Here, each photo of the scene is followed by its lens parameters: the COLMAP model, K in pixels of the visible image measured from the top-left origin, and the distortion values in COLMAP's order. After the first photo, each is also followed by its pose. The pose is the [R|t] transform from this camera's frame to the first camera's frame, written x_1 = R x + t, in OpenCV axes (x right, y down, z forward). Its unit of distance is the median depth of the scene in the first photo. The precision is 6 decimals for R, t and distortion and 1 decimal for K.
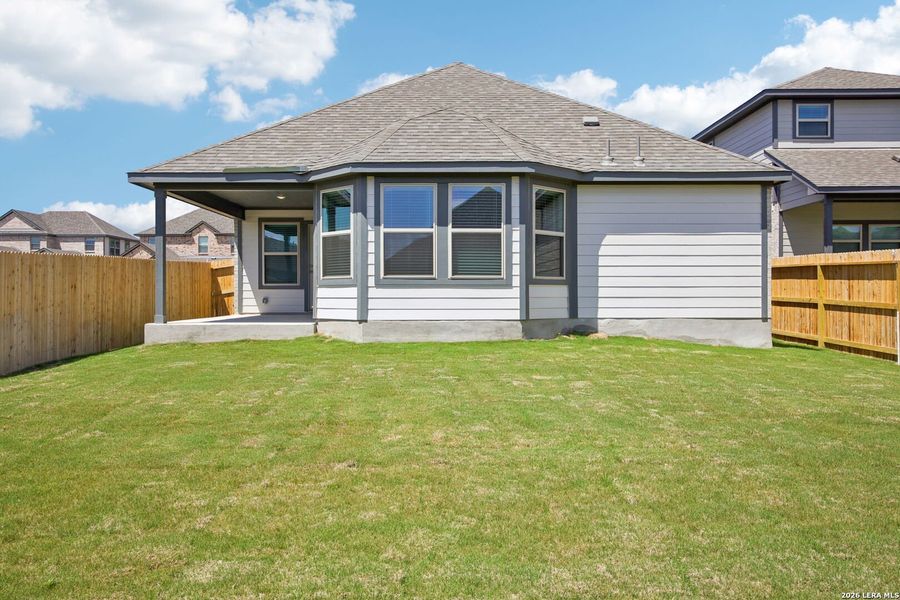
lens RADIAL K [[765.1, 0, 450.0], [0, 765.1, 300.0], [0, 0, 1]] dist [0.006678, 0.085046]
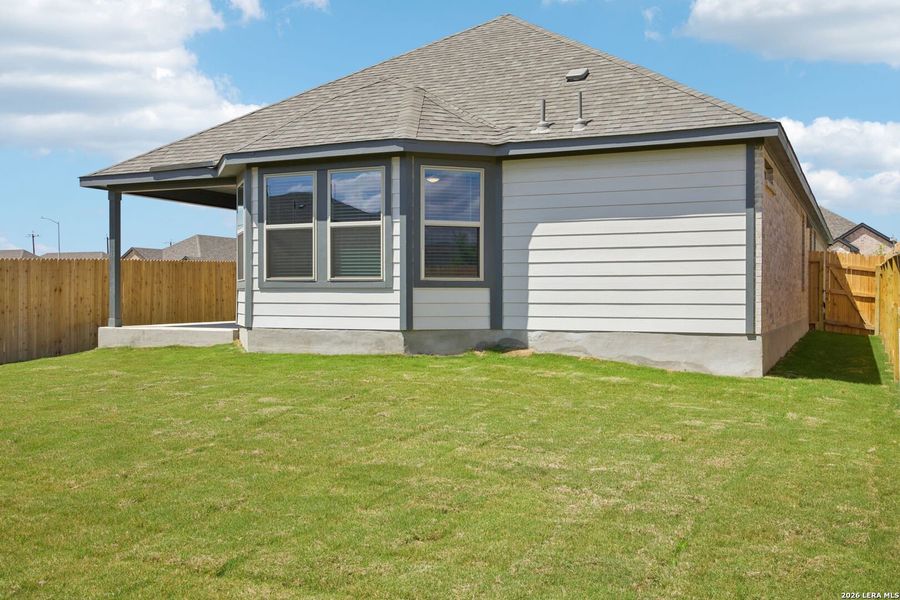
lens RADIAL K [[917.9, 0, 450.0], [0, 917.9, 300.0], [0, 0, 1]] dist [0.040804, 0.006051]
pose [[0.893970, 0.004468, -0.448104, 0.578291], [-0.004005, 0.999990, 0.001982, -0.009003], [0.448108, 0.000023, 0.893979, 0.136371]]
